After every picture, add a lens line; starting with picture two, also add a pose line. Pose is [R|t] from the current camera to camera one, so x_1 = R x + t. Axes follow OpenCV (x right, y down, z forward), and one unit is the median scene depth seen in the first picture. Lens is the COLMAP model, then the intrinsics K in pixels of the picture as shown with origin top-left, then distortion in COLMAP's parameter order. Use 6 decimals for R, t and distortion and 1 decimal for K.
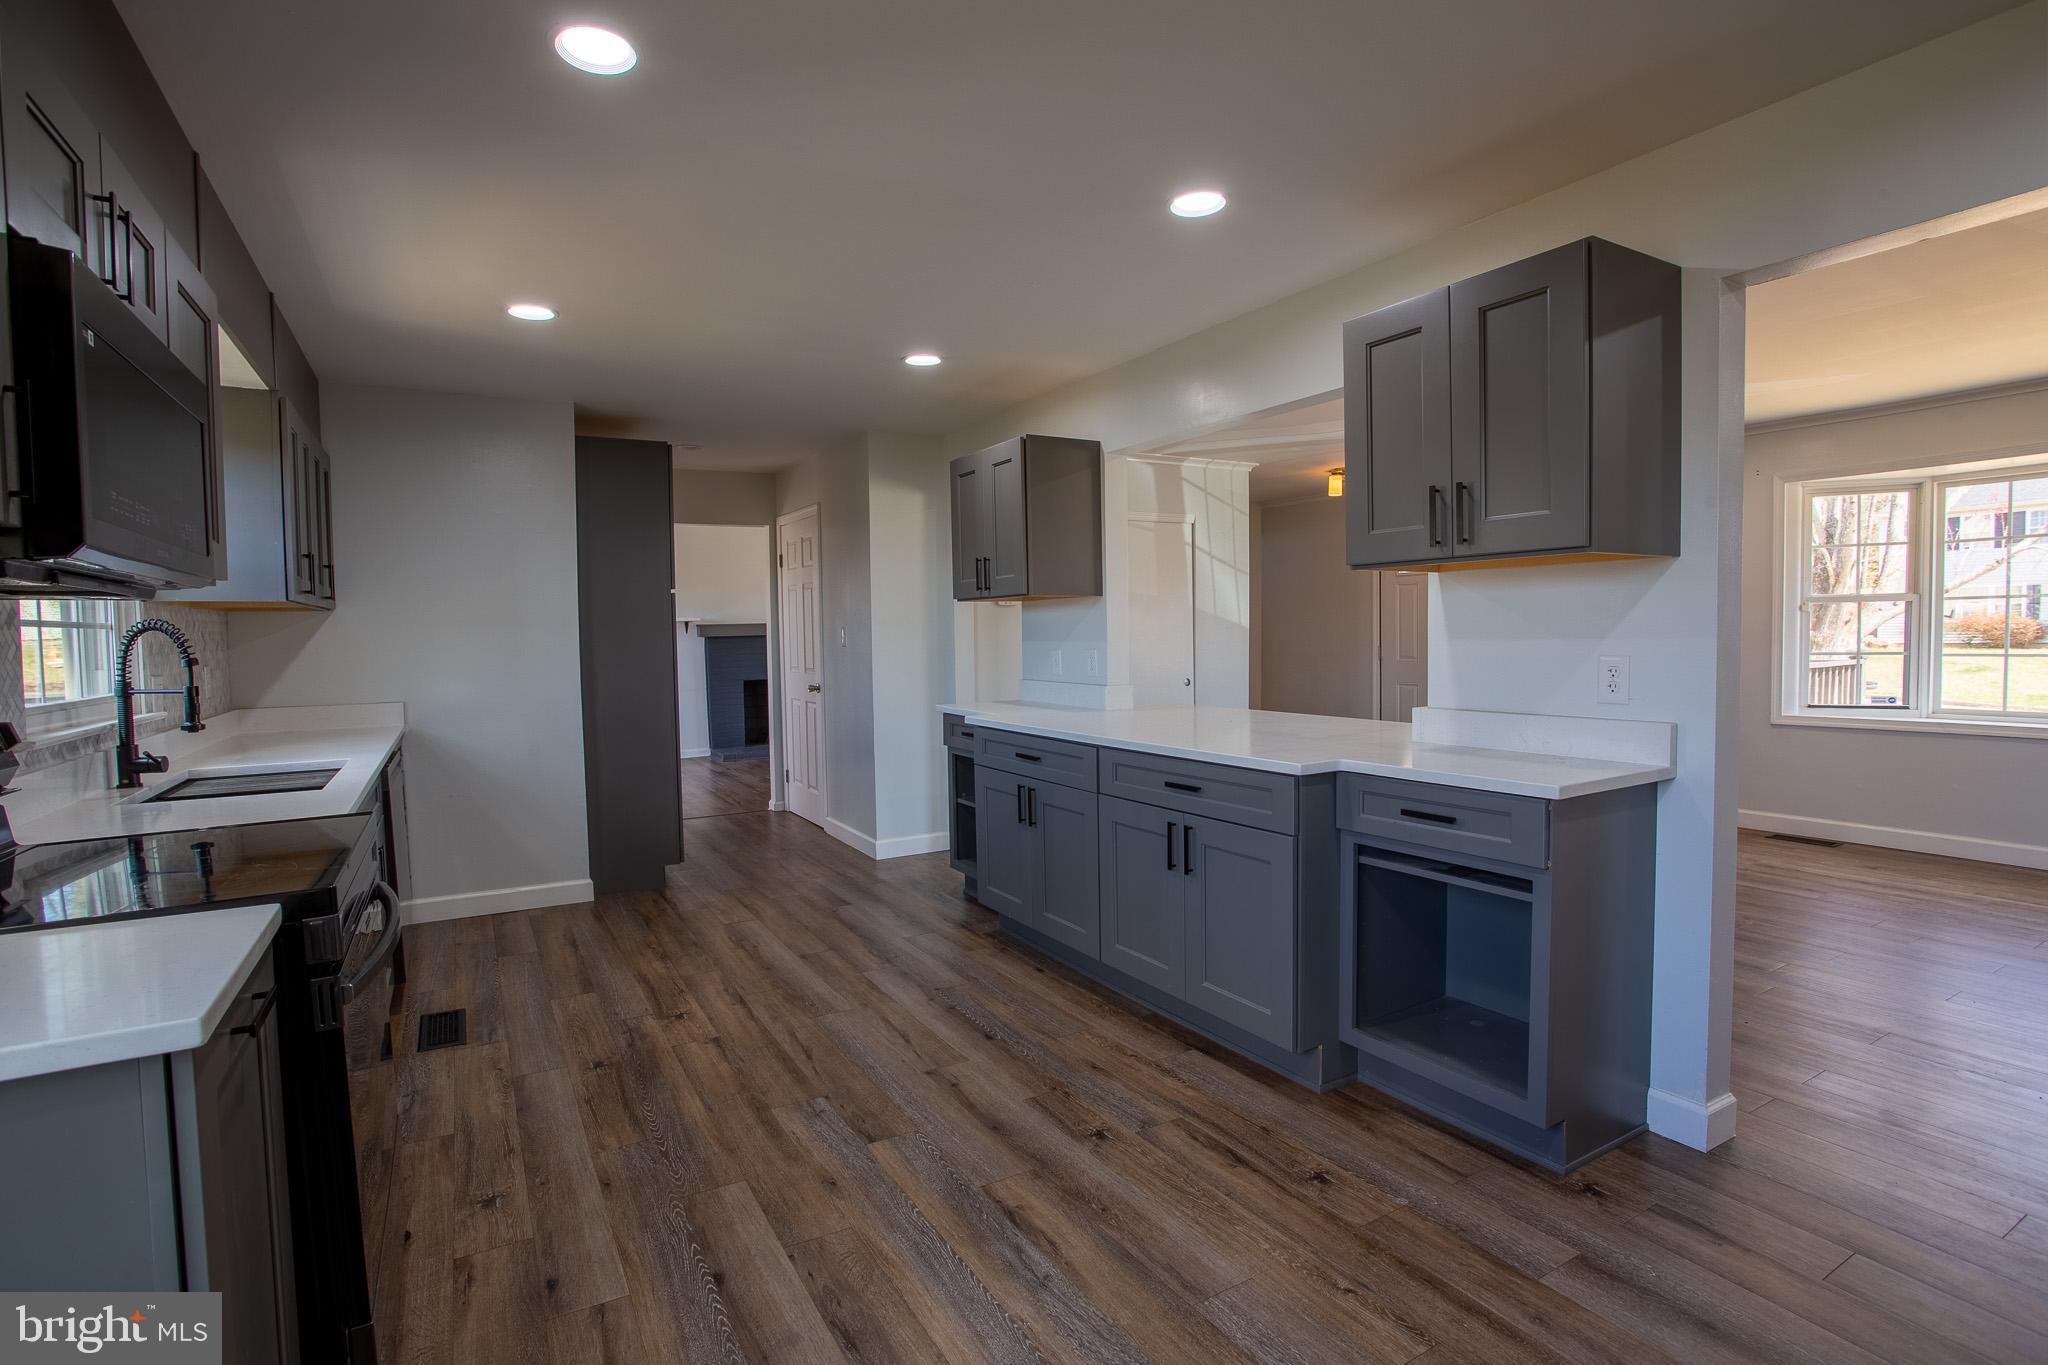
lens RADIAL K [[988.0, 0, 1024.0], [0, 988.0, 682.5], [0, 0, 1]] dist [-0.073446, 0.029794]
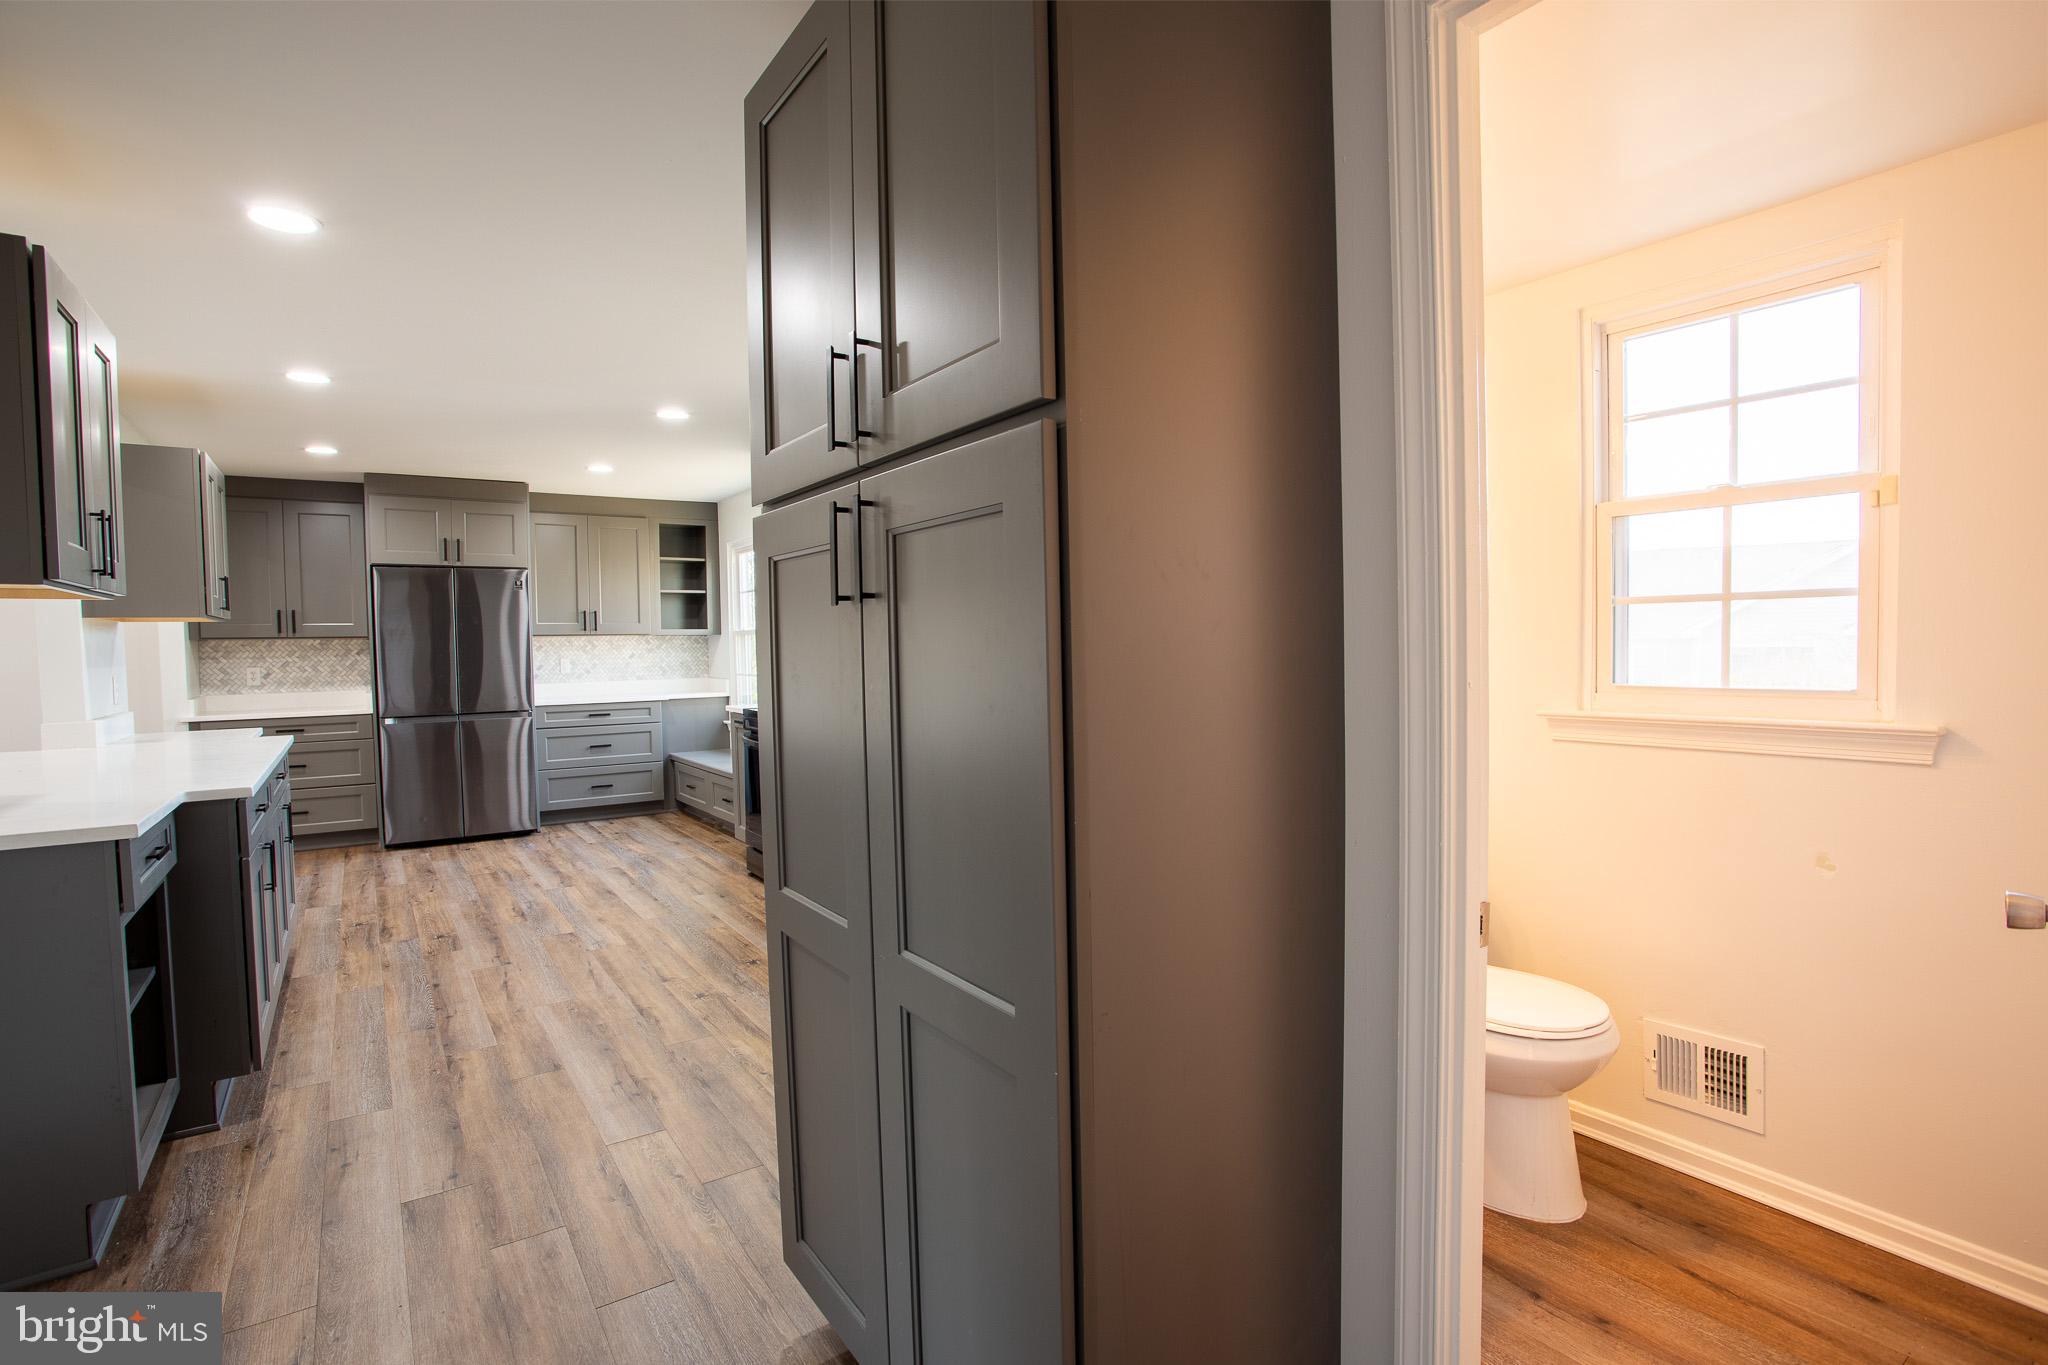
lens RADIAL K [[988.0, 0, 1024.0], [0, 988.0, 682.5], [0, 0, 1]] dist [-0.073446, 0.029794]
pose [[-0.996463, 0.035908, -0.075971, -0.691388], [0.028971, 0.995474, 0.090516, -0.097791], [0.078878, 0.087995, -0.992993, 2.229676]]
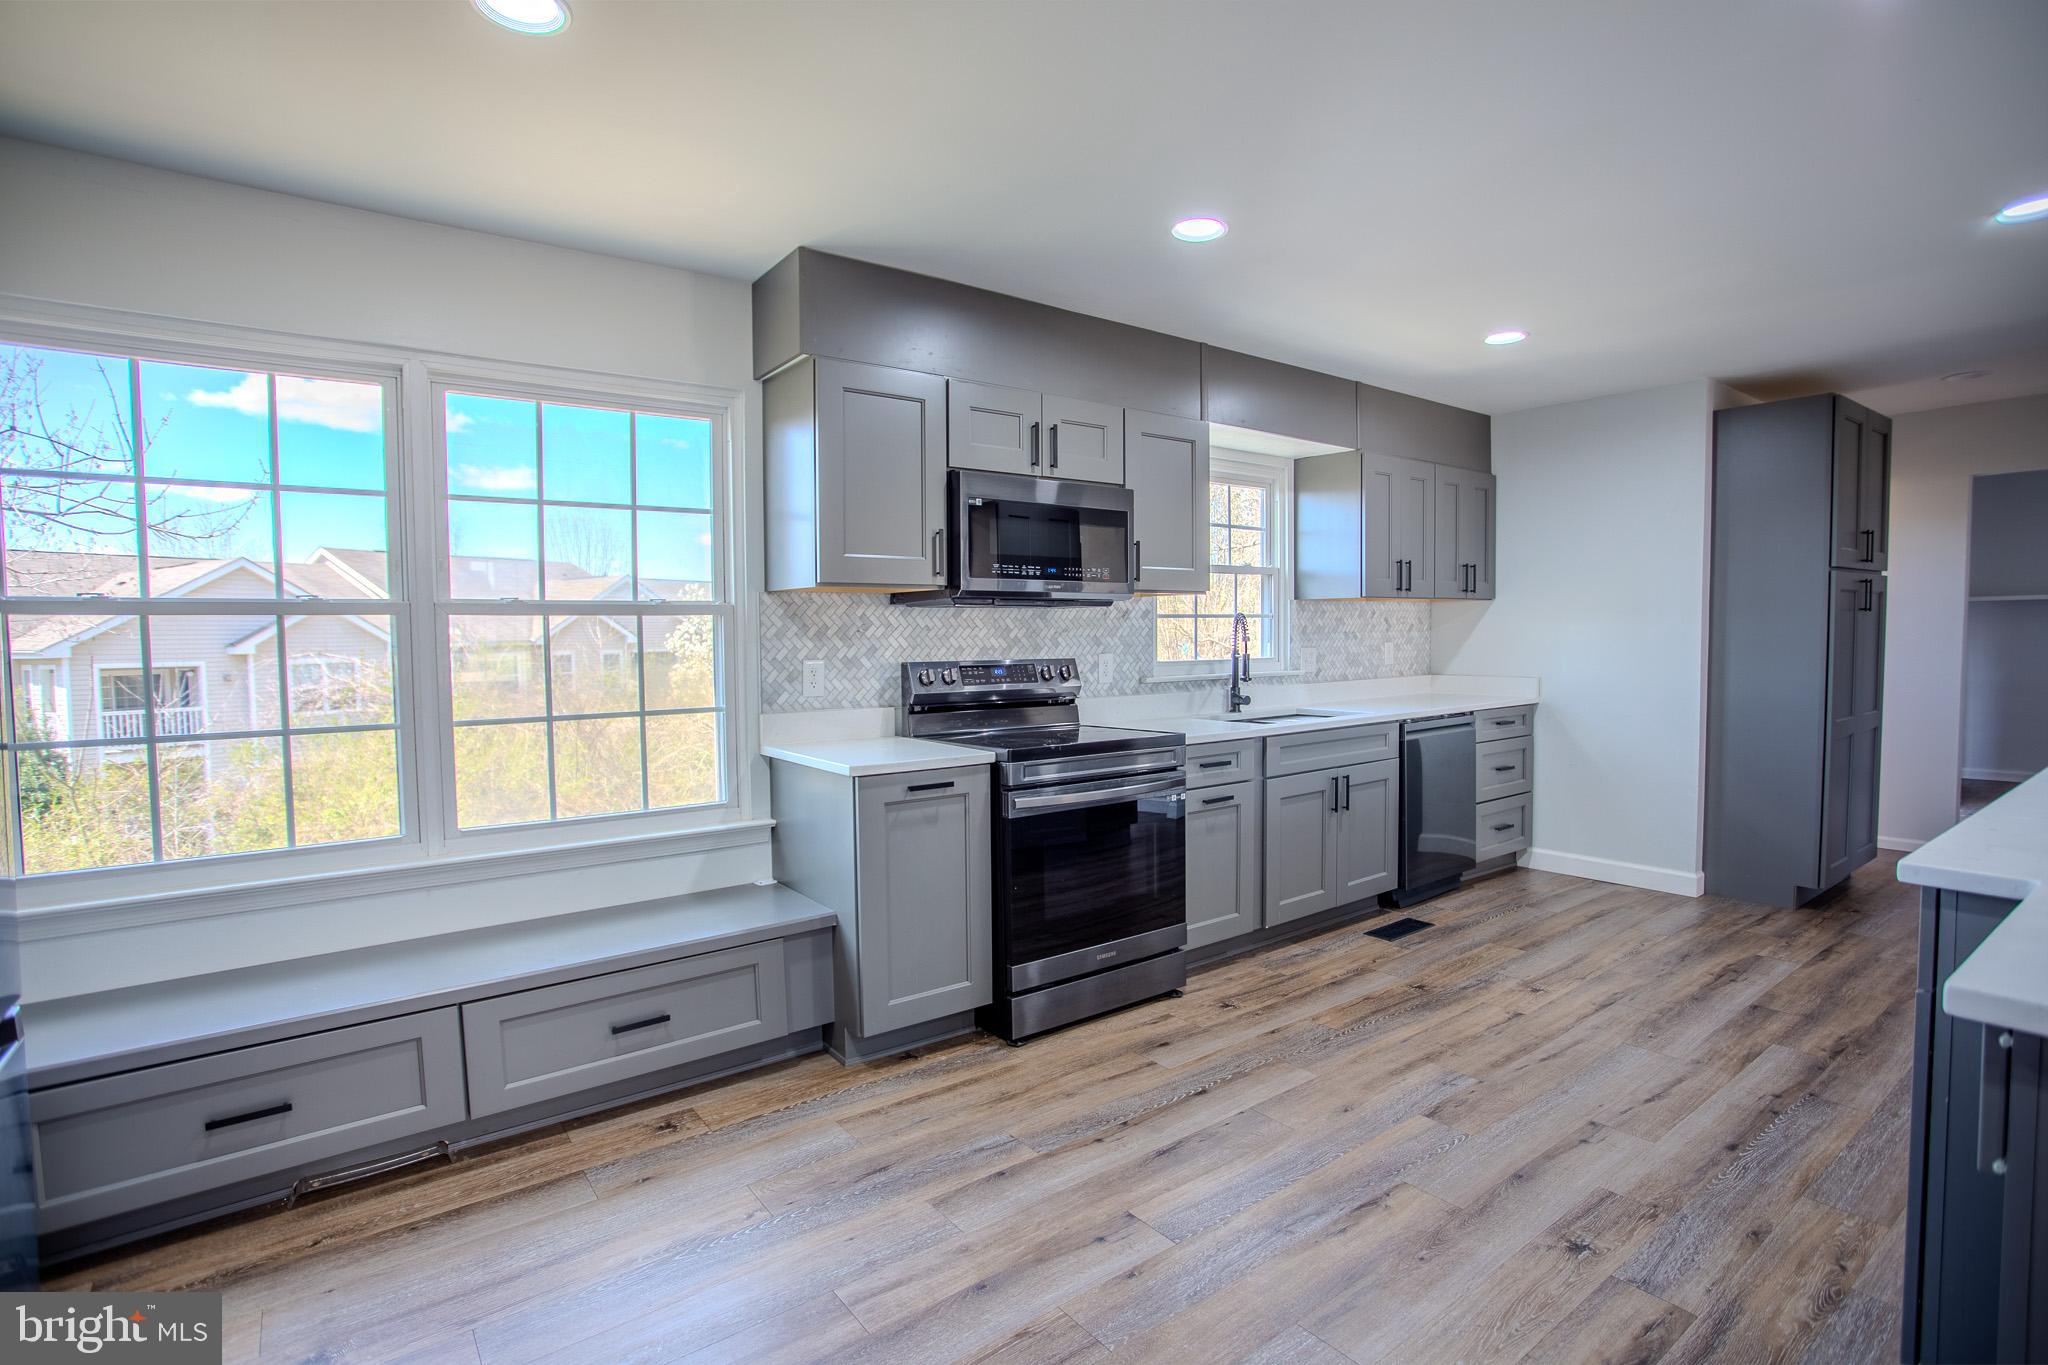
lens RADIAL K [[988.0, 0, 1024.0], [0, 988.0, 682.5], [0, 0, 1]] dist [-0.073446, 0.029794]
pose [[0.114862, 0.064208, -0.991304, 0.626751], [-0.039569, 0.997413, 0.060019, -0.026772], [0.992593, 0.032331, 0.117106, 0.349717]]
